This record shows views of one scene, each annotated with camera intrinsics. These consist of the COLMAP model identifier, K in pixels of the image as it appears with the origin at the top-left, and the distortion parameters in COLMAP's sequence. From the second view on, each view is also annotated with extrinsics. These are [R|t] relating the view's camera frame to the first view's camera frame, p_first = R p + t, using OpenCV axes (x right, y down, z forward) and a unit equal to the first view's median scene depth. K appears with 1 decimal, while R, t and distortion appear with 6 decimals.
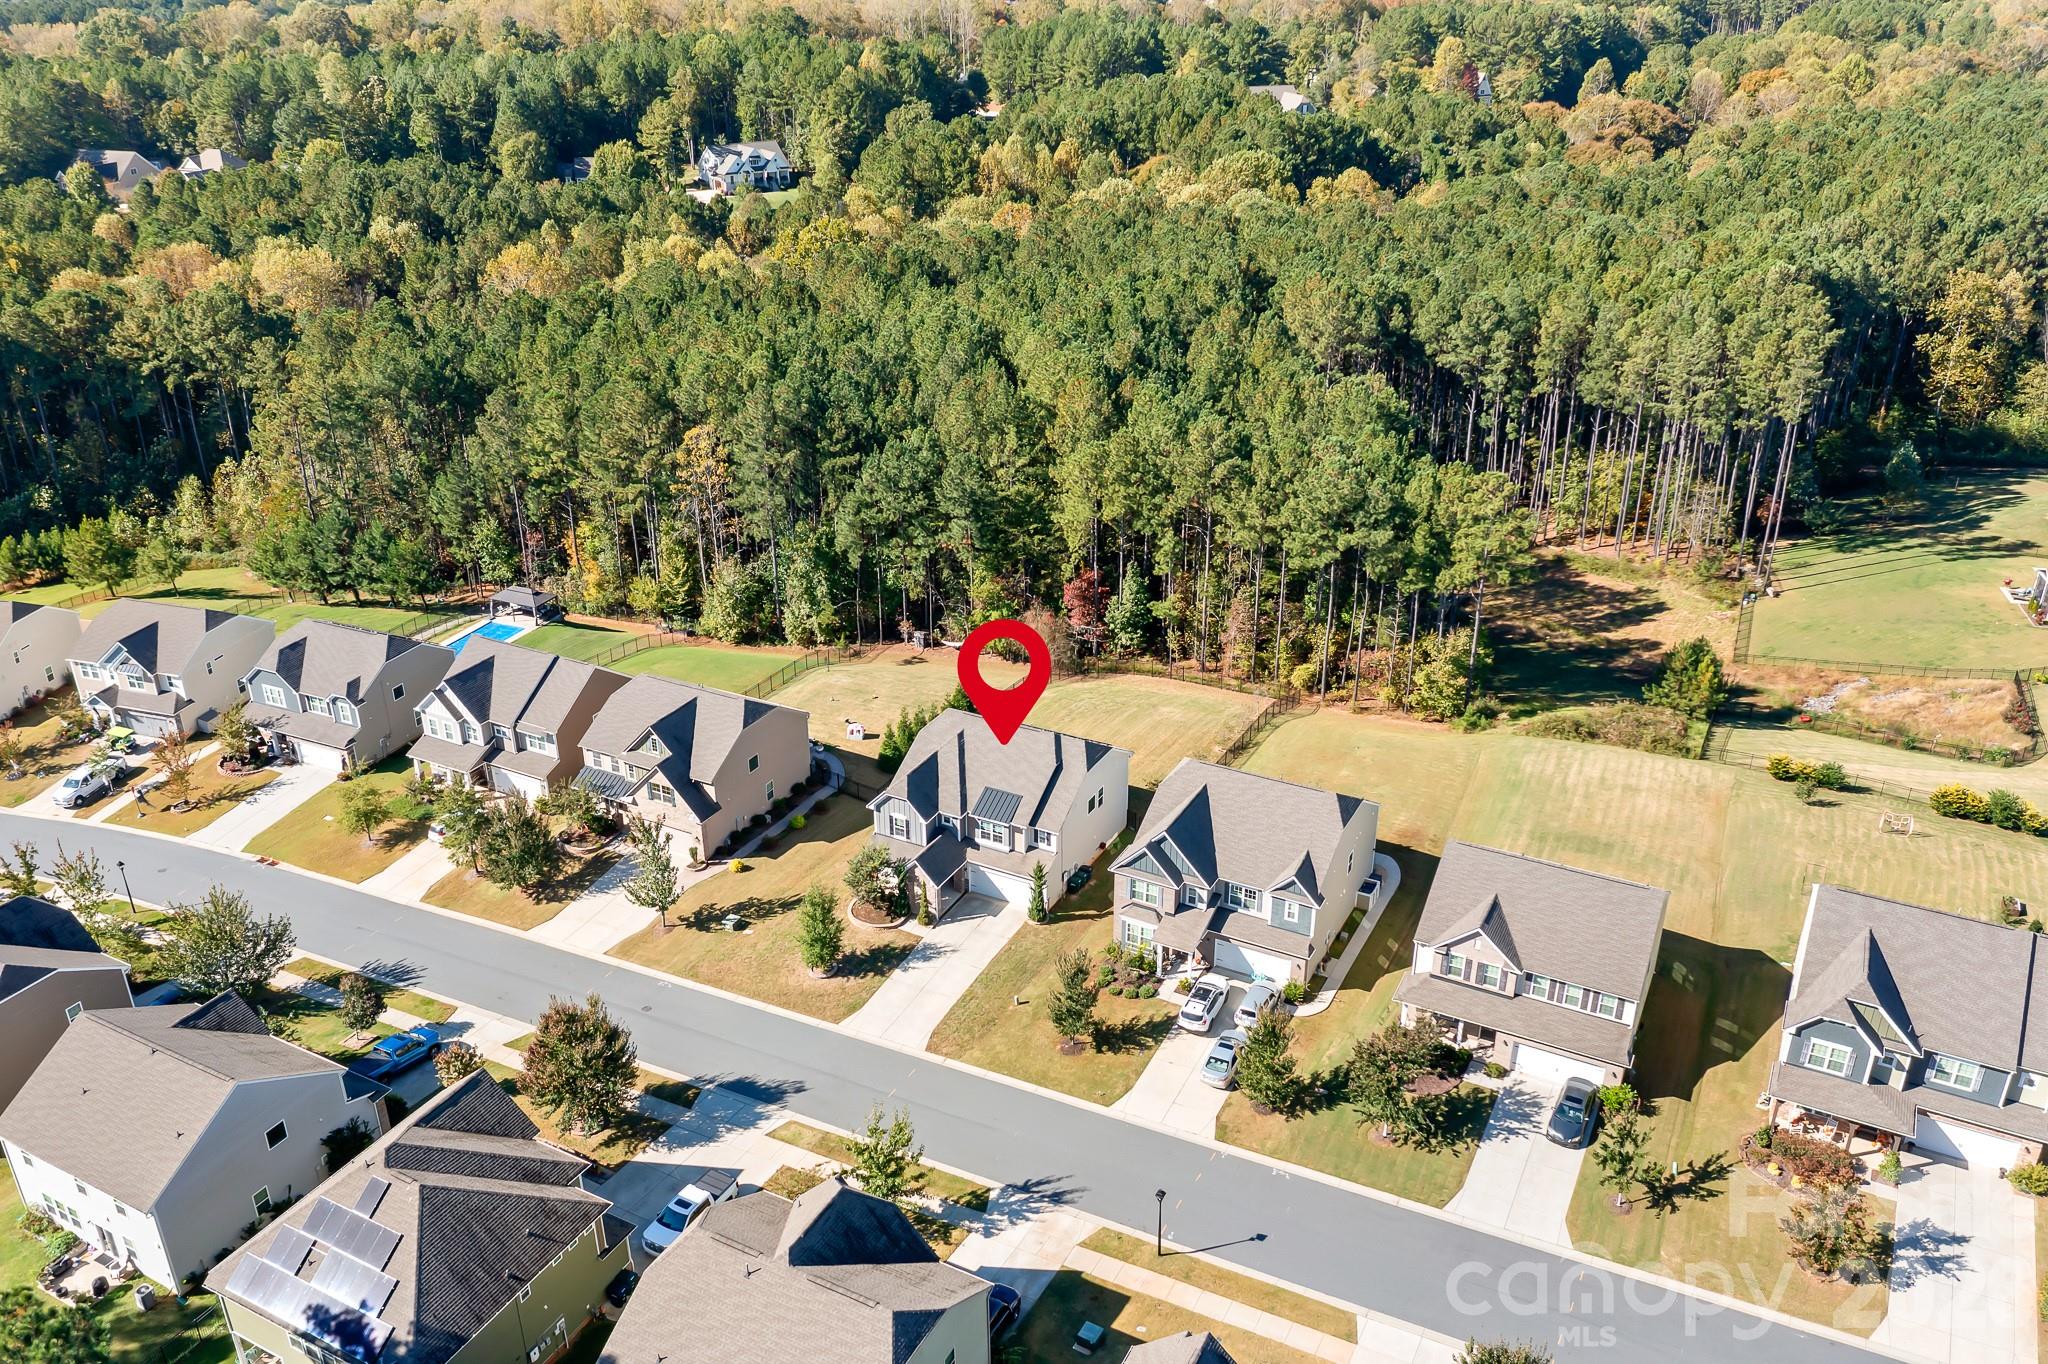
lens RADIAL K [[1627.8, 0, 1014.9], [0, 1627.8, 680.5], [0, 0, 1]] dist [-0.008038, -0.001294]
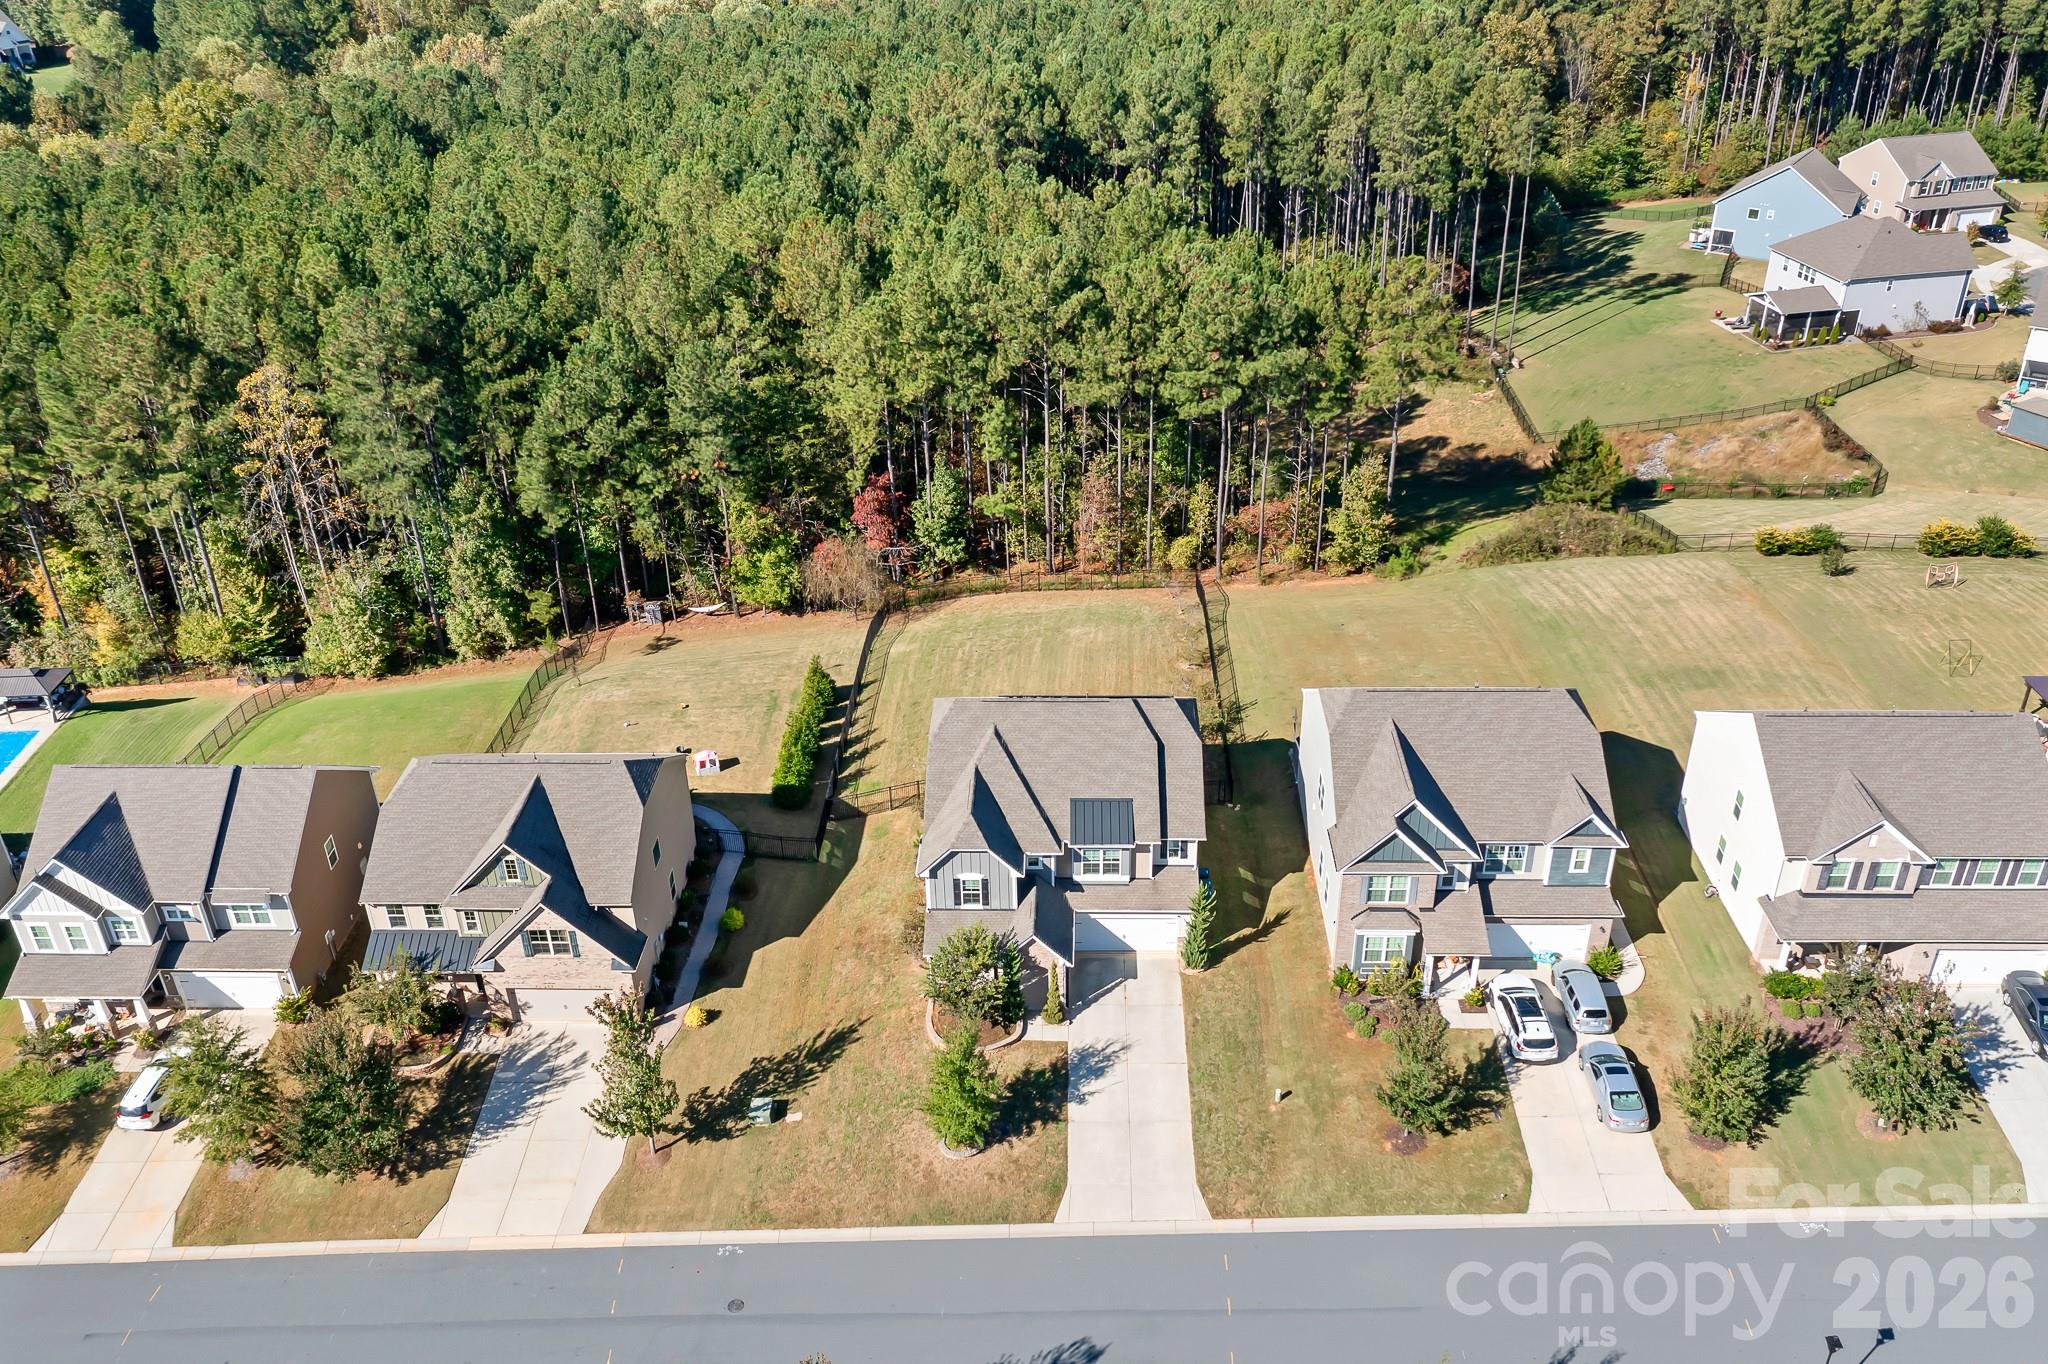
lens RADIAL K [[1653.2, 0, 1016.0], [0, 1653.2, 693.4], [0, 0, 1]] dist [-0.010133, 0.002534]
pose [[0.896049, -0.234853, 0.376749, -0.217340], [0.204851, 0.971600, 0.118449, -0.048437], [-0.393867, -0.028959, 0.918711, 0.282956]]
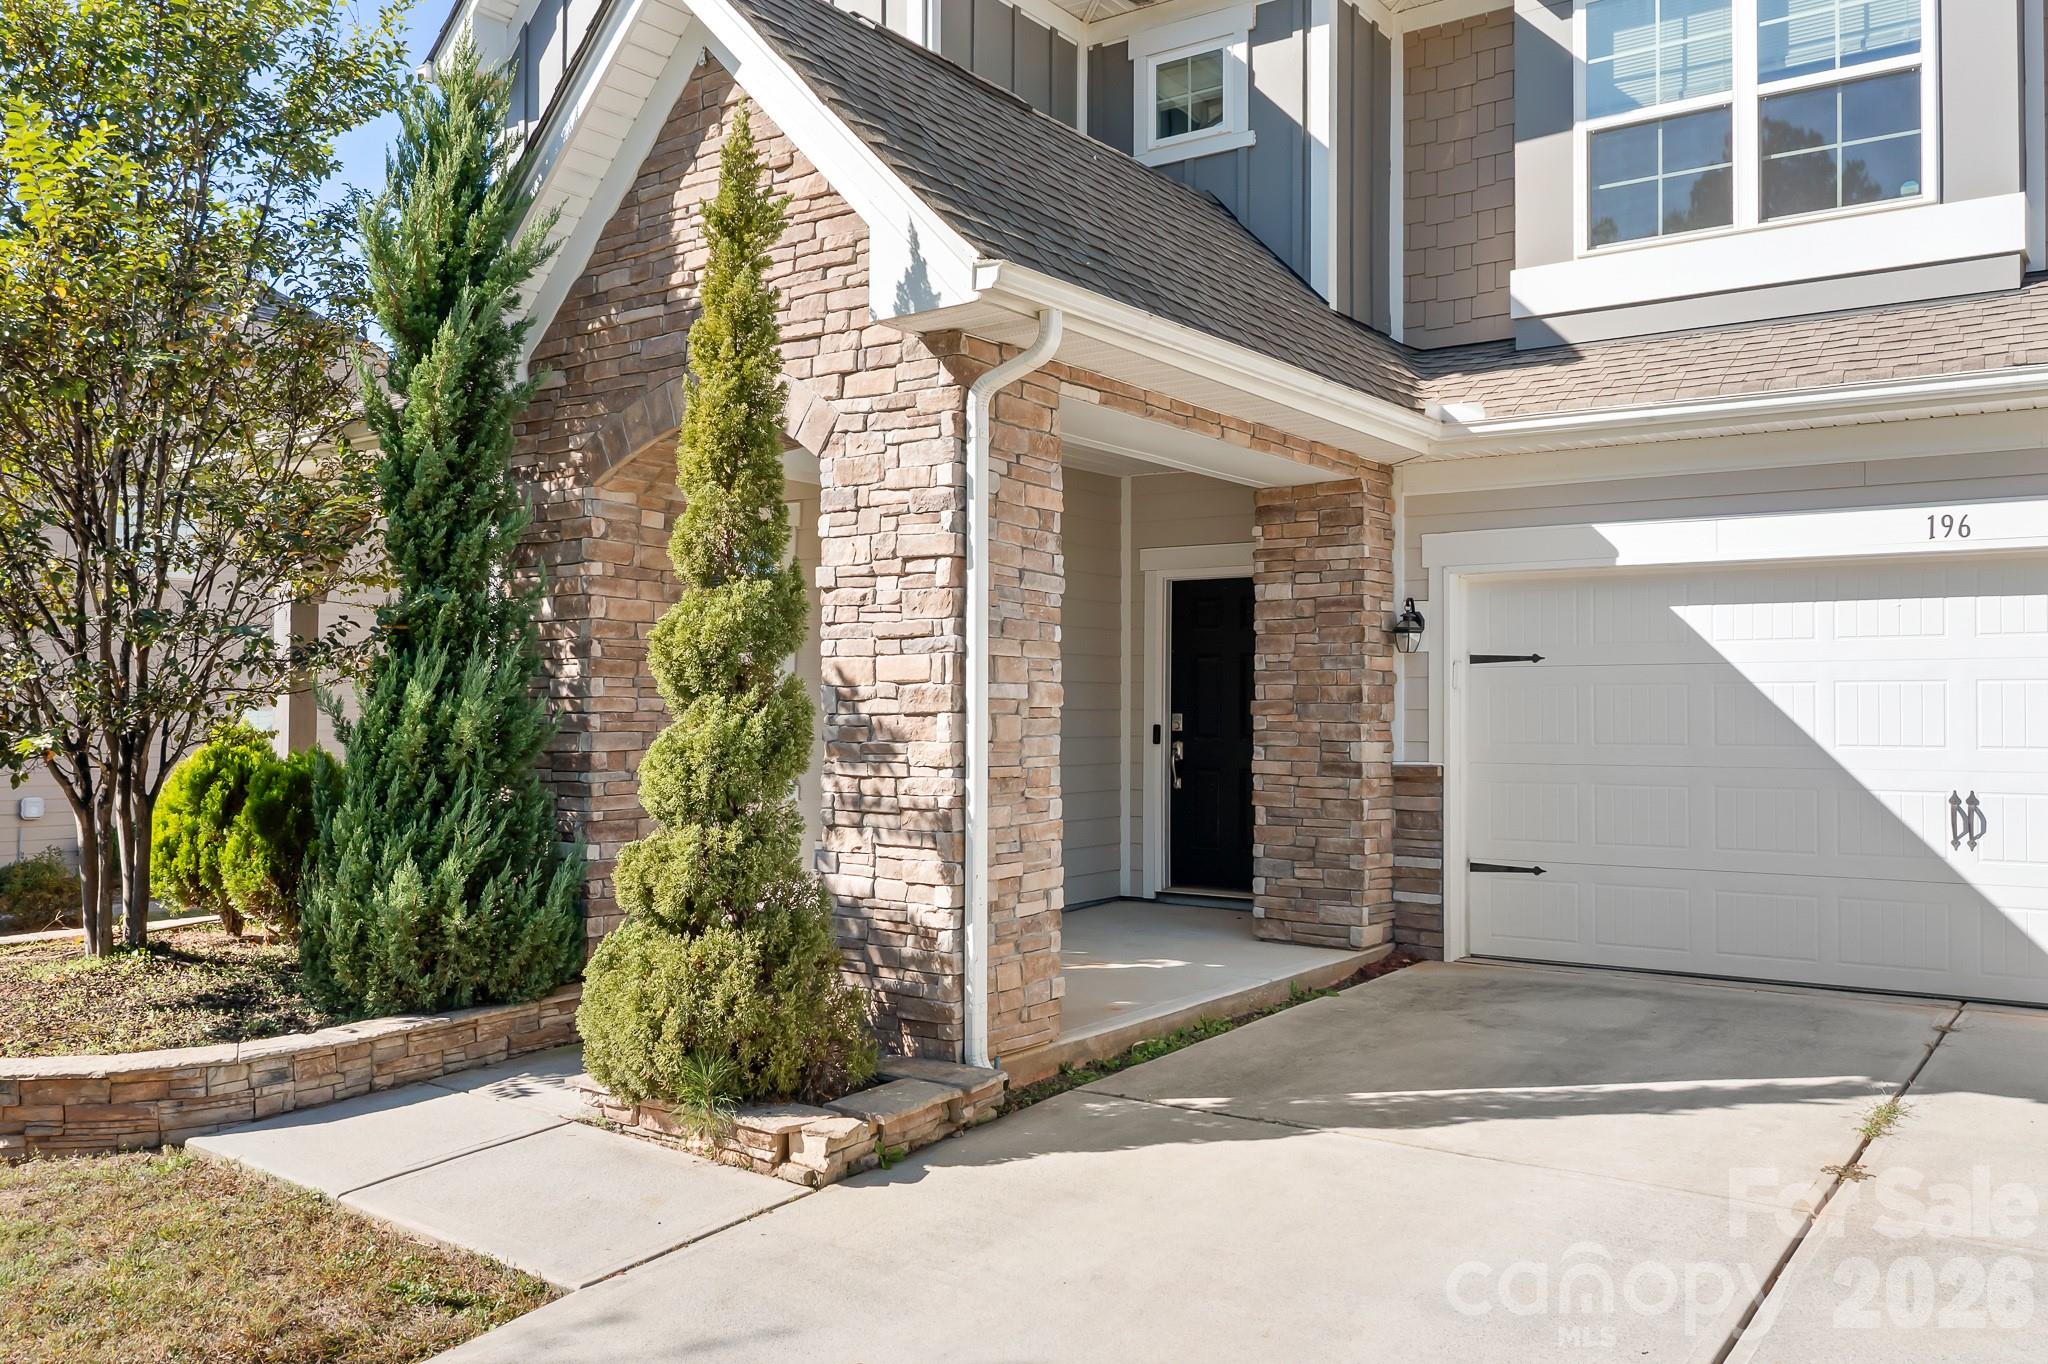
lens RADIAL K [[1627.8, 0, 1014.9], [0, 1627.8, 680.5], [0, 0, 1]] dist [-0.008038, -0.001294]
pose [[0.991538, 0.009757, -0.129447, -0.029547], [-0.066951, 0.892752, -0.445547, 0.117675], [0.111217, 0.450443, 0.885851, 0.700050]]
